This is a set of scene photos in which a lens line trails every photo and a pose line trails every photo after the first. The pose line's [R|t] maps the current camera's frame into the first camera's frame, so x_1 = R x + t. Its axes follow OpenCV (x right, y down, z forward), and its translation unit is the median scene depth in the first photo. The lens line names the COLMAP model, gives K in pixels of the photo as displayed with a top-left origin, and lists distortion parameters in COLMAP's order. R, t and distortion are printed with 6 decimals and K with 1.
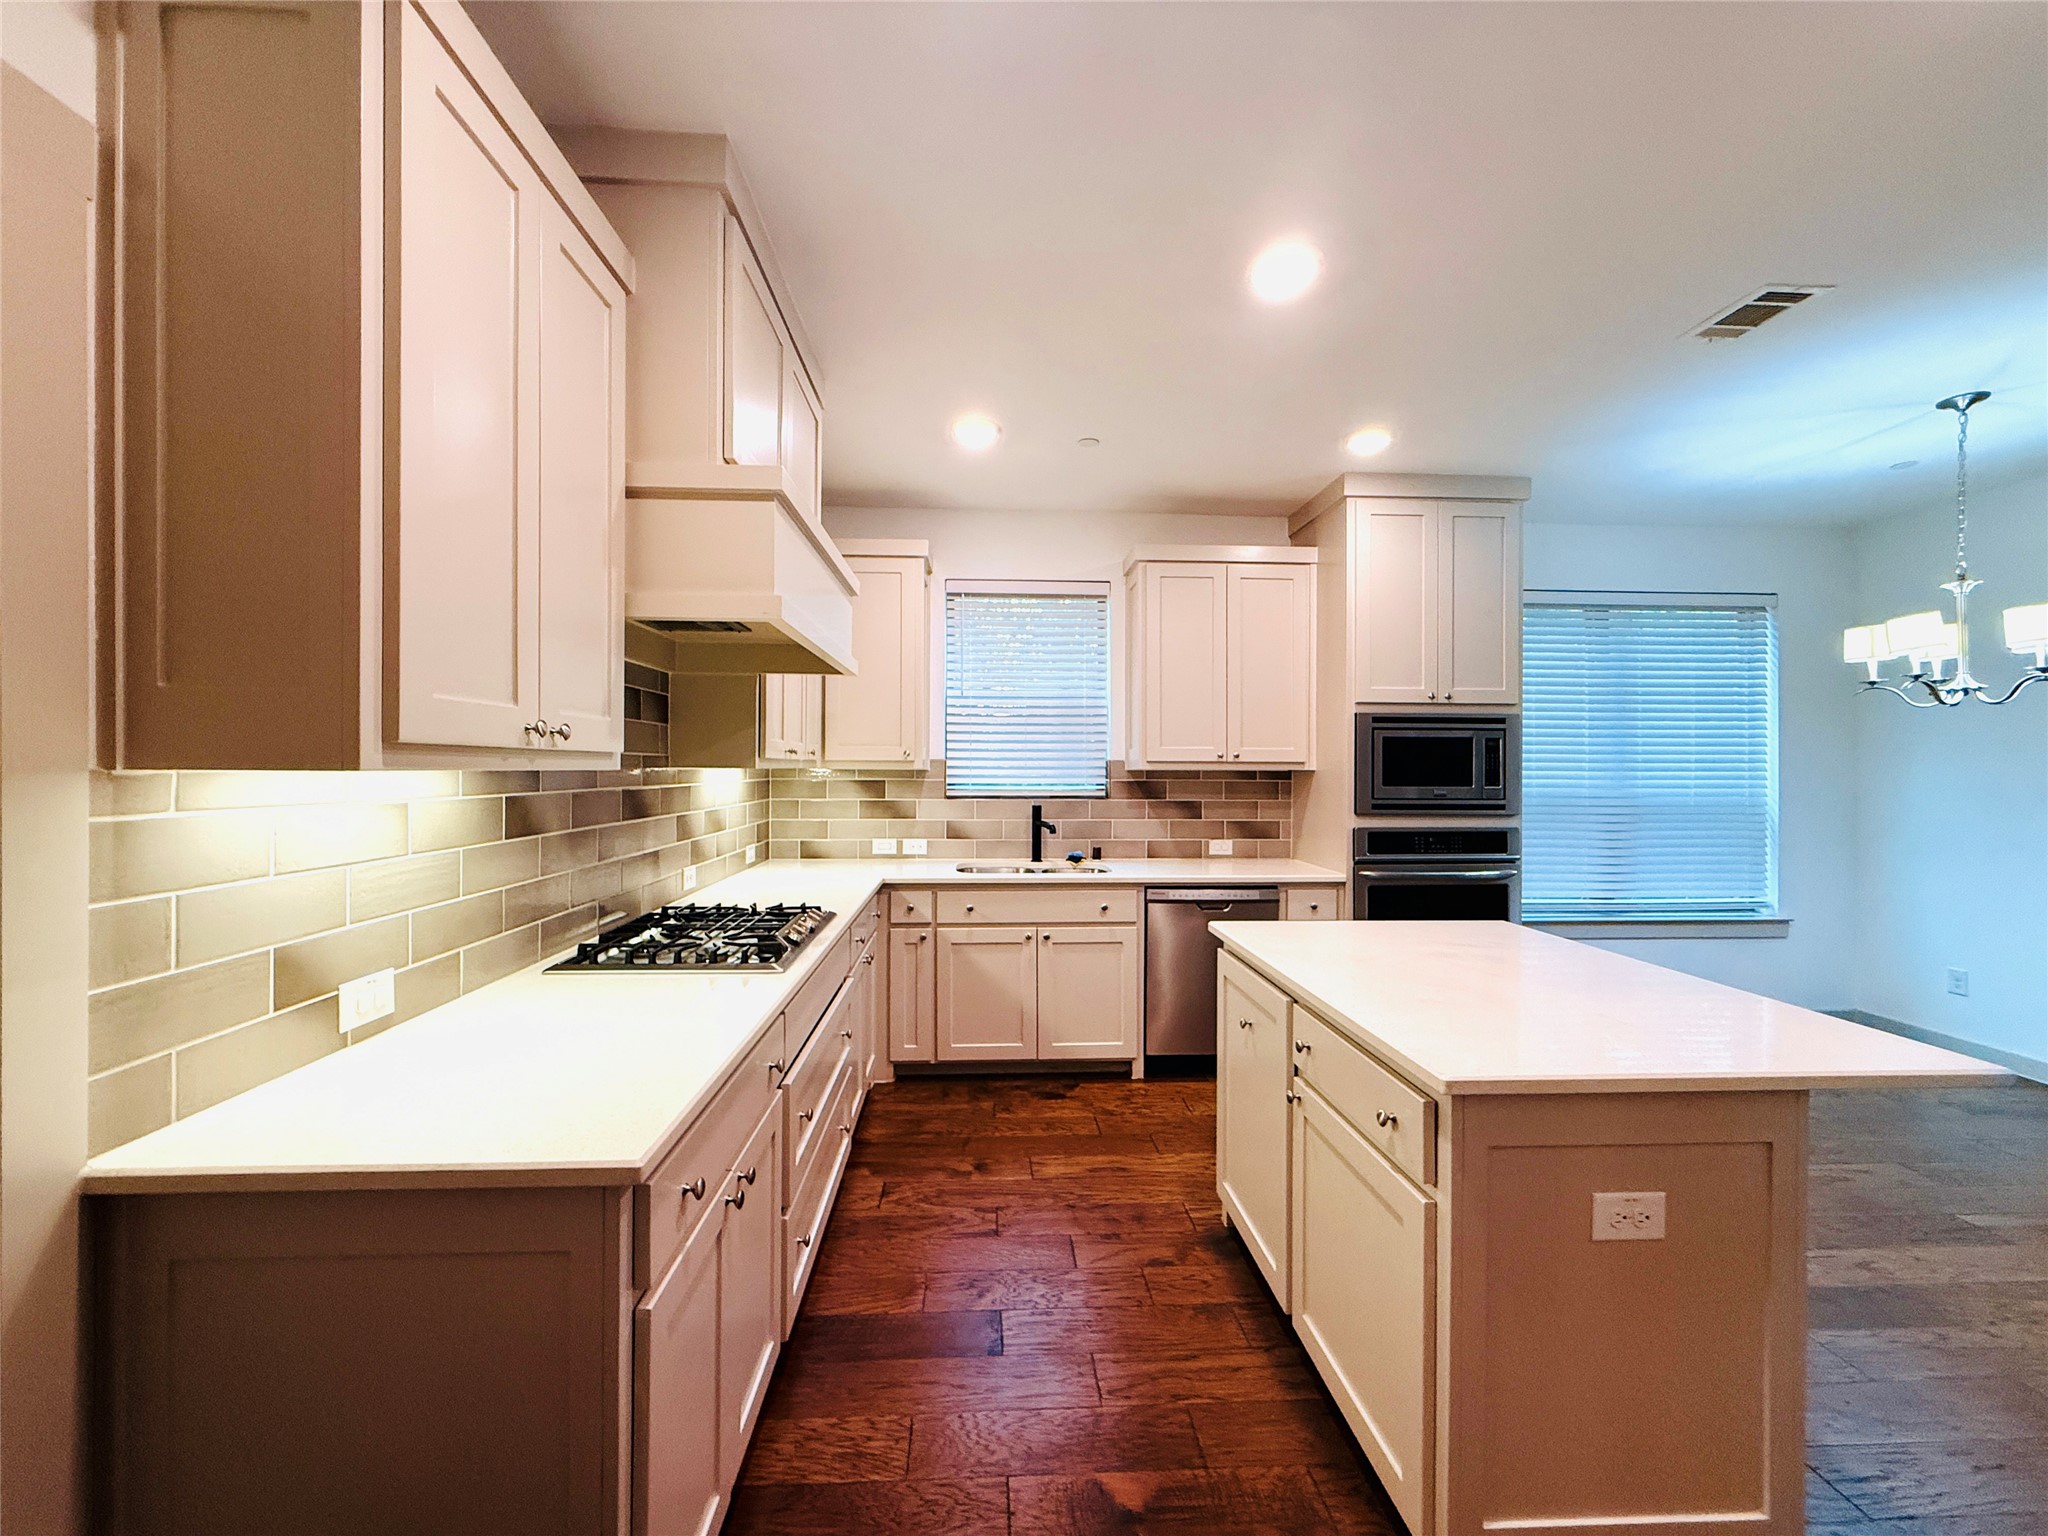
lens RADIAL K [[818.9, 0, 1023.2], [0, 818.9, 769.9], [0, 0, 1]] dist [0.000899, -0.000312]
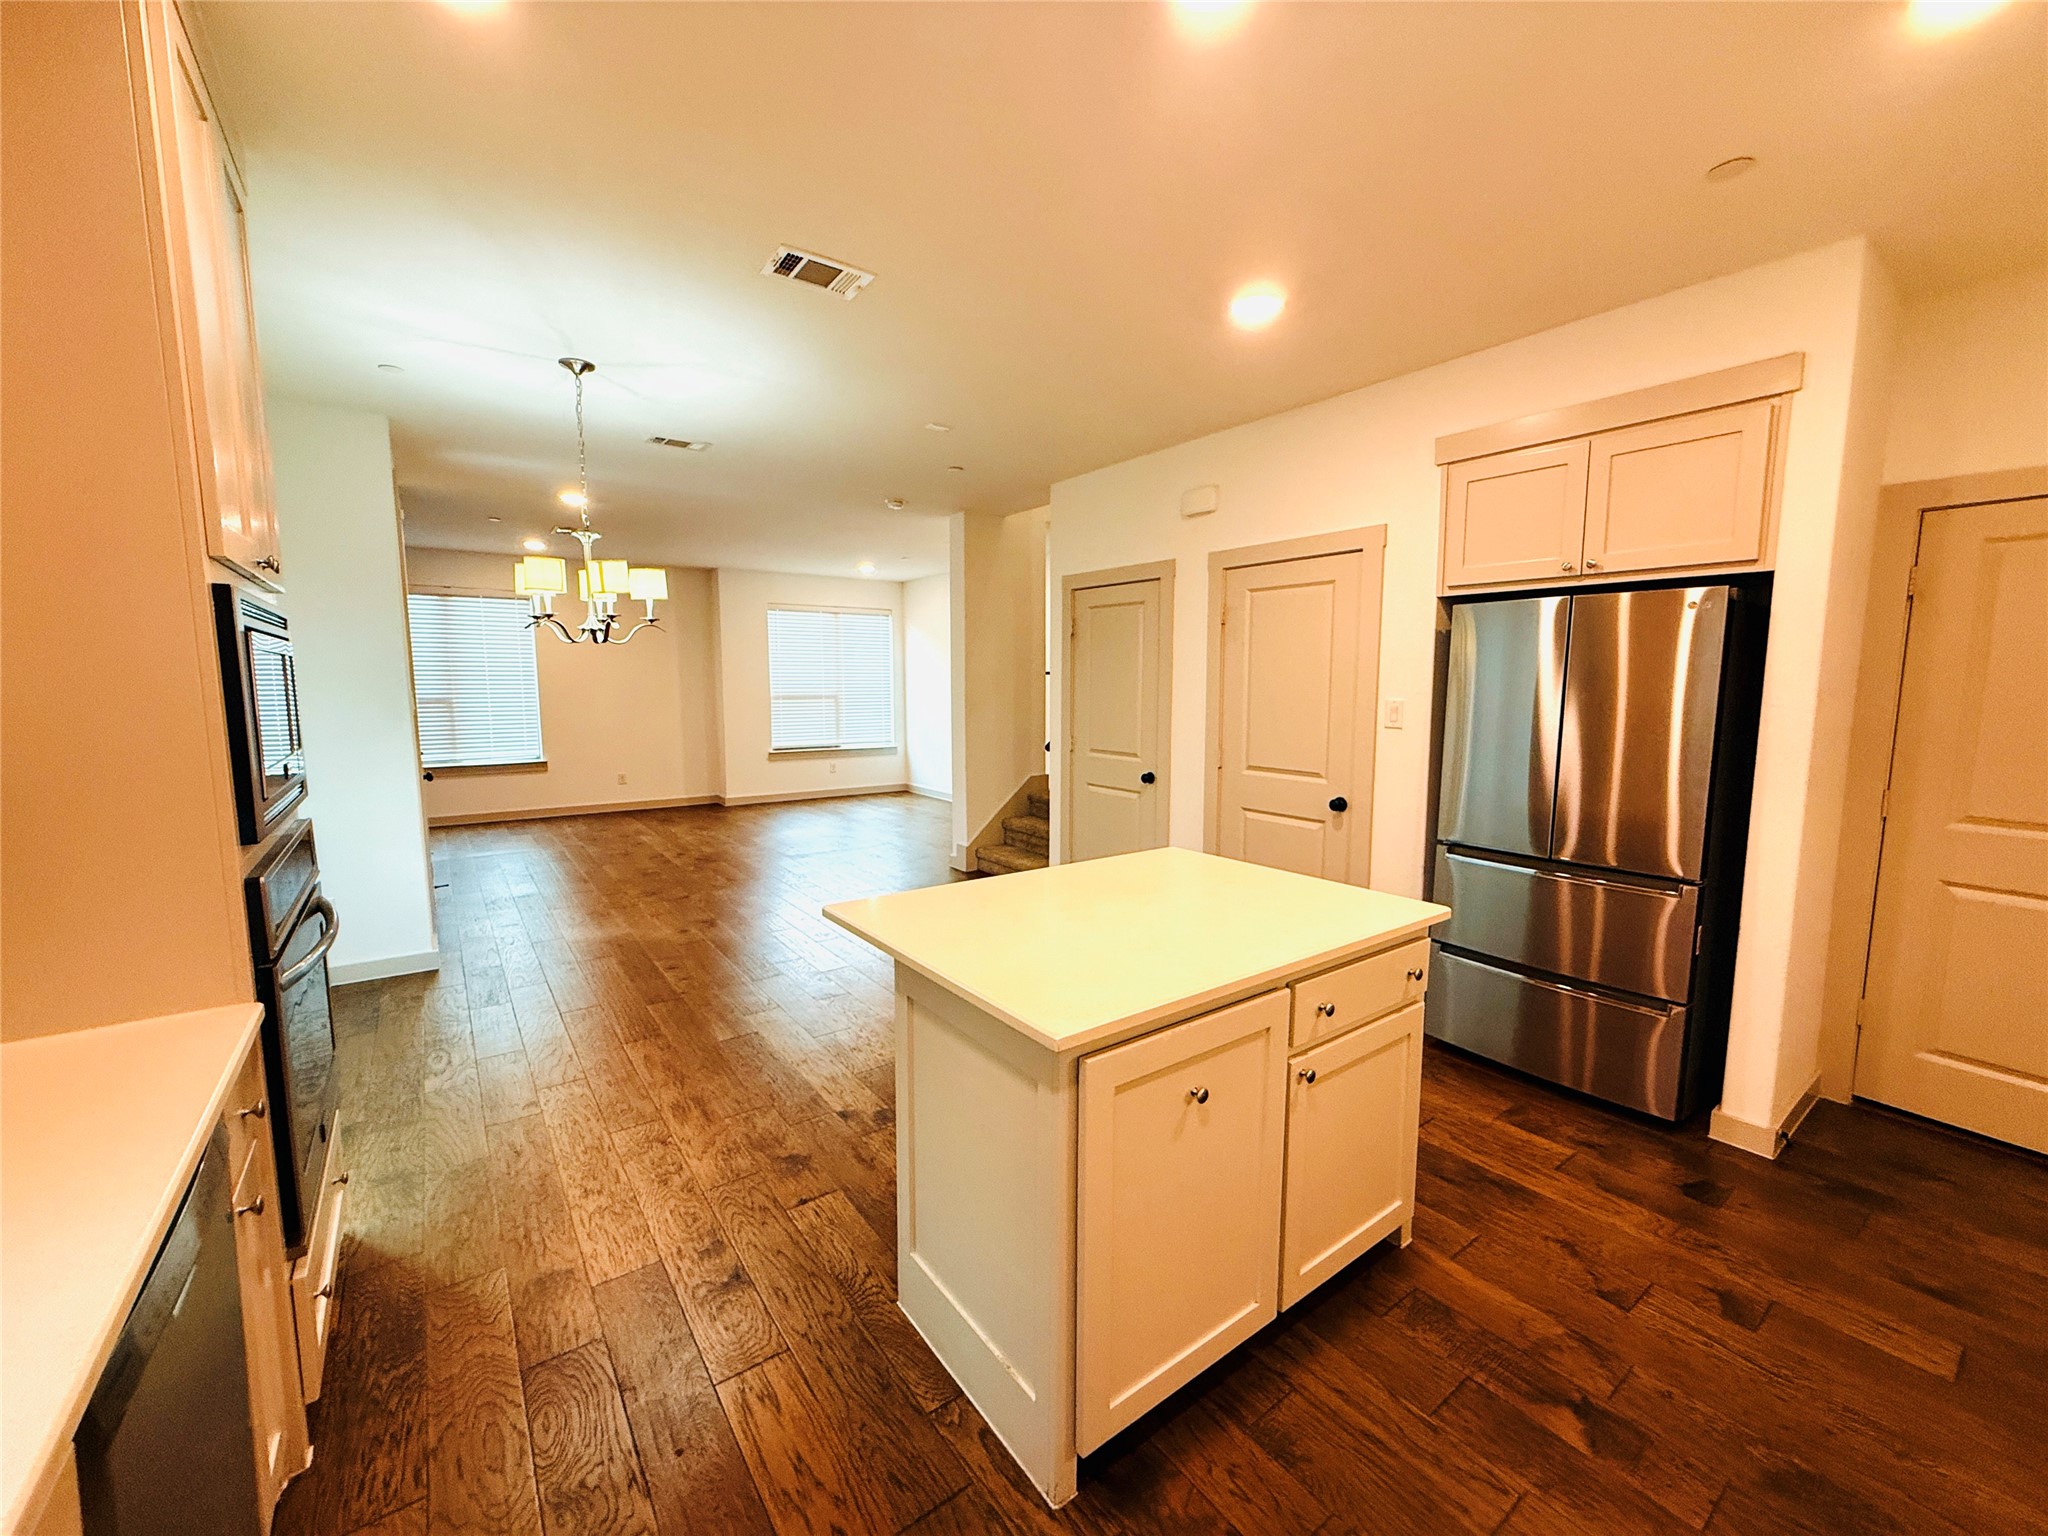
lens RADIAL K [[818.9, 0, 1022.6], [0, 818.9, 764.9], [0, 0, 1]] dist [0.000899, -0.000312]
pose [[-0.544637, -0.093214, 0.833476, -0.215816], [-0.003803, 0.994069, 0.108689, -0.048330], [-0.838664, 0.056026, -0.541761, 1.573007]]
